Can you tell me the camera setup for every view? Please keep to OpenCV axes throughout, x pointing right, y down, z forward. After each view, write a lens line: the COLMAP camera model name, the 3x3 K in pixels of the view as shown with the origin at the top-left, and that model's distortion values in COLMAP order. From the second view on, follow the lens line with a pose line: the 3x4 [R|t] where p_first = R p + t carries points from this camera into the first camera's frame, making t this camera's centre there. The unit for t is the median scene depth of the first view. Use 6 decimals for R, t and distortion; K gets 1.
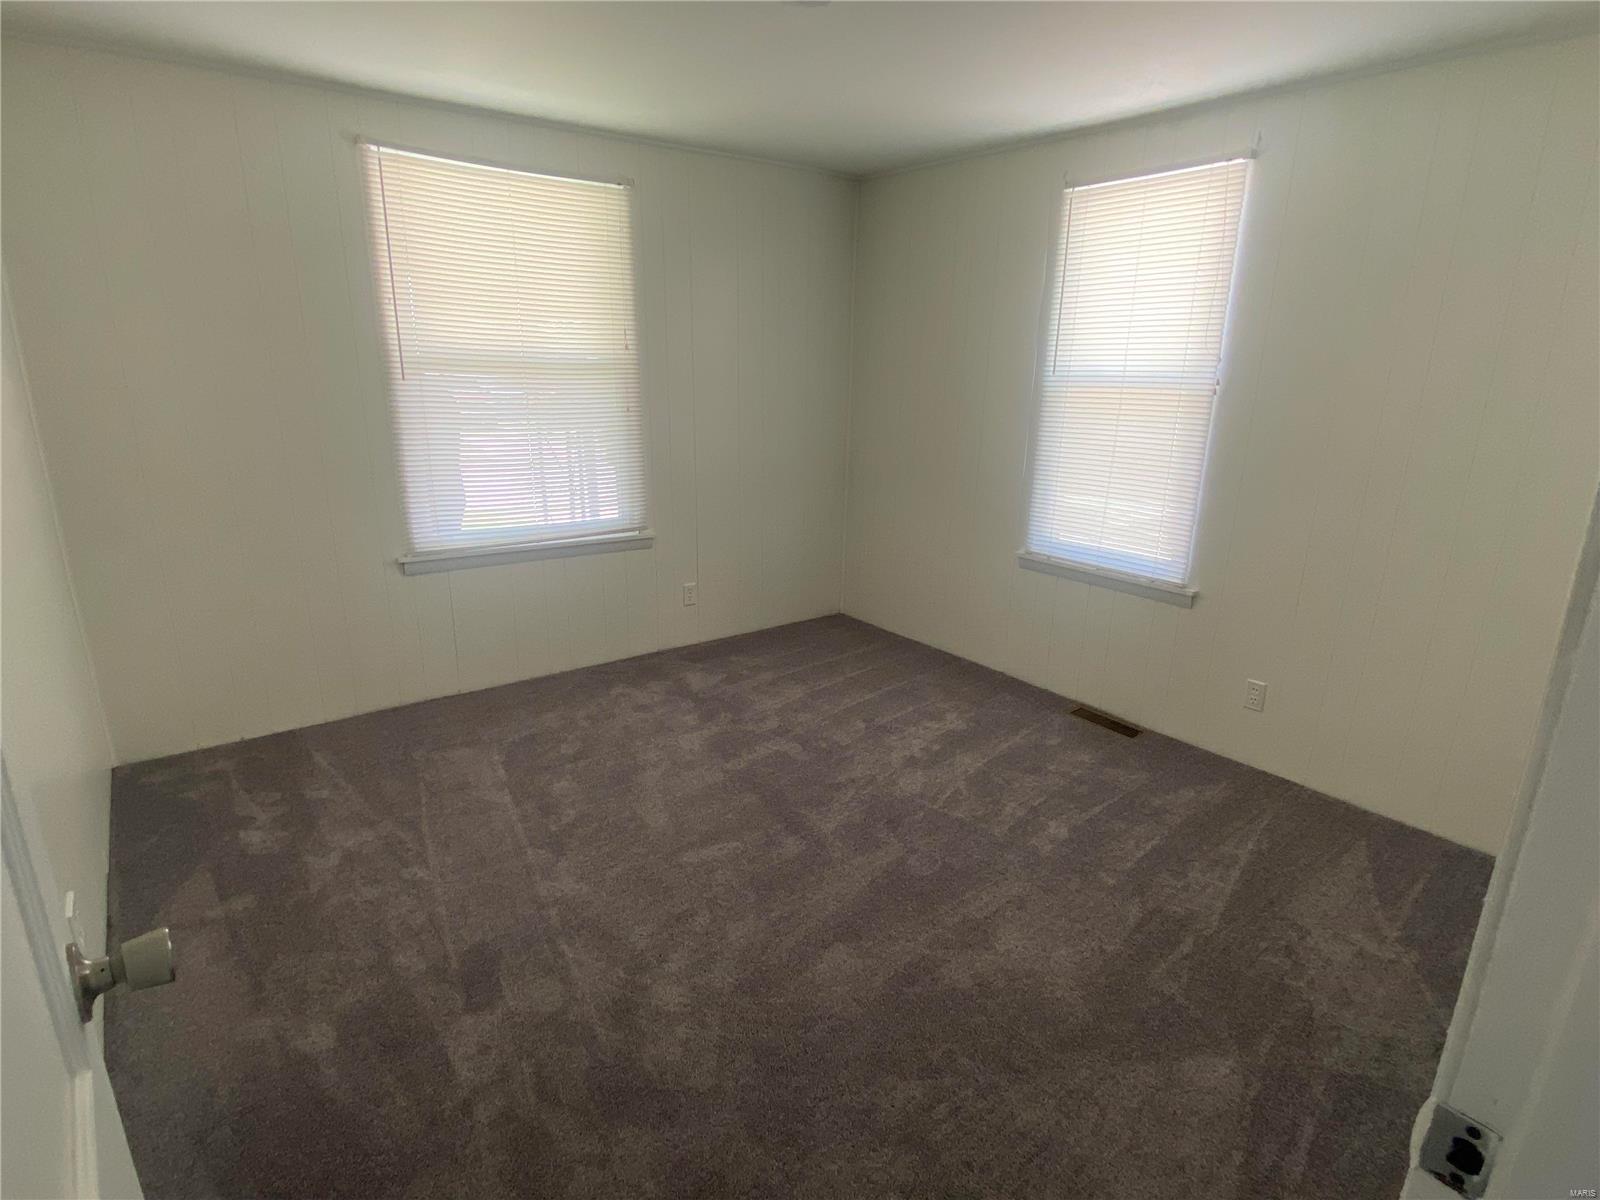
lens RADIAL K [[787.2, 0, 801.7], [0, 787.2, 598.0], [0, 0, 1]] dist [-0.002658, -0.000189]
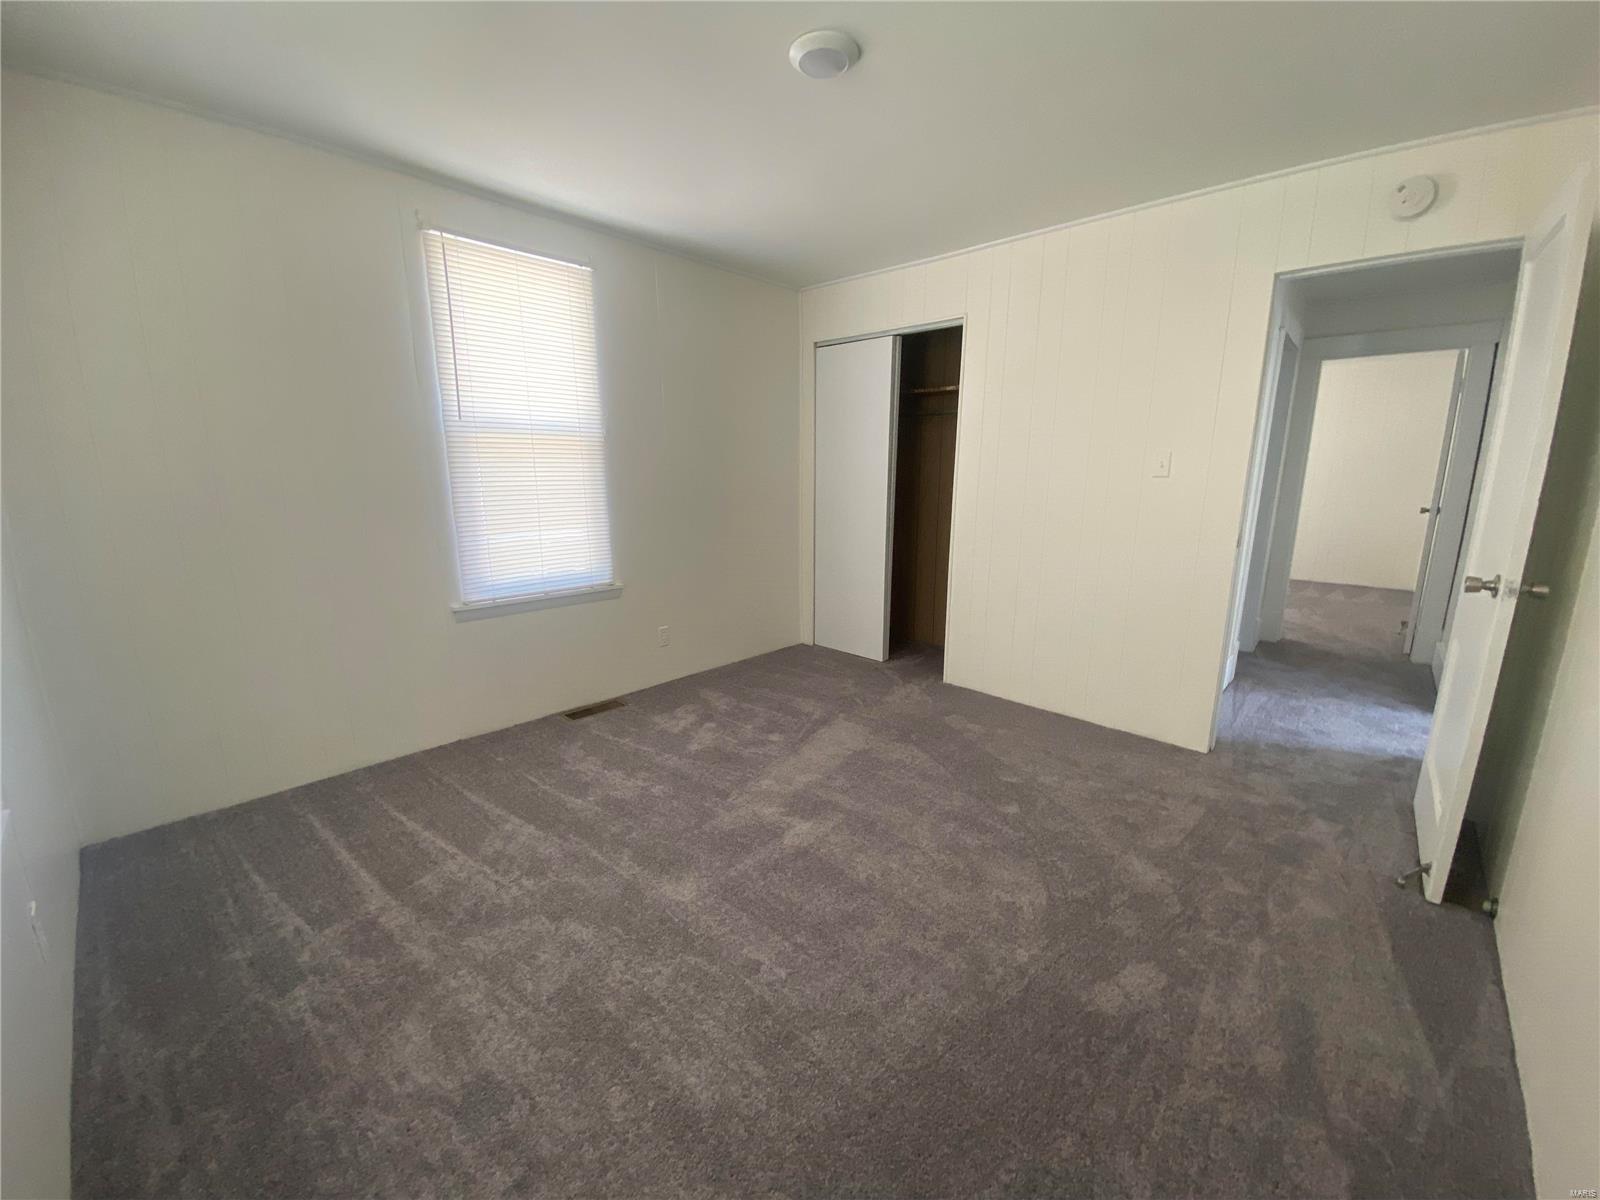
lens RADIAL K [[651.5, 0, 816.1], [0, 651.5, 598.4], [0, 0, 1]] dist [0.000515, -0.001686]
pose [[-0.196783, -0.218491, 0.955792, -0.590265], [0.249344, 0.931649, 0.264308, -0.178765], [-0.948211, 0.290332, -0.128853, 0.740660]]
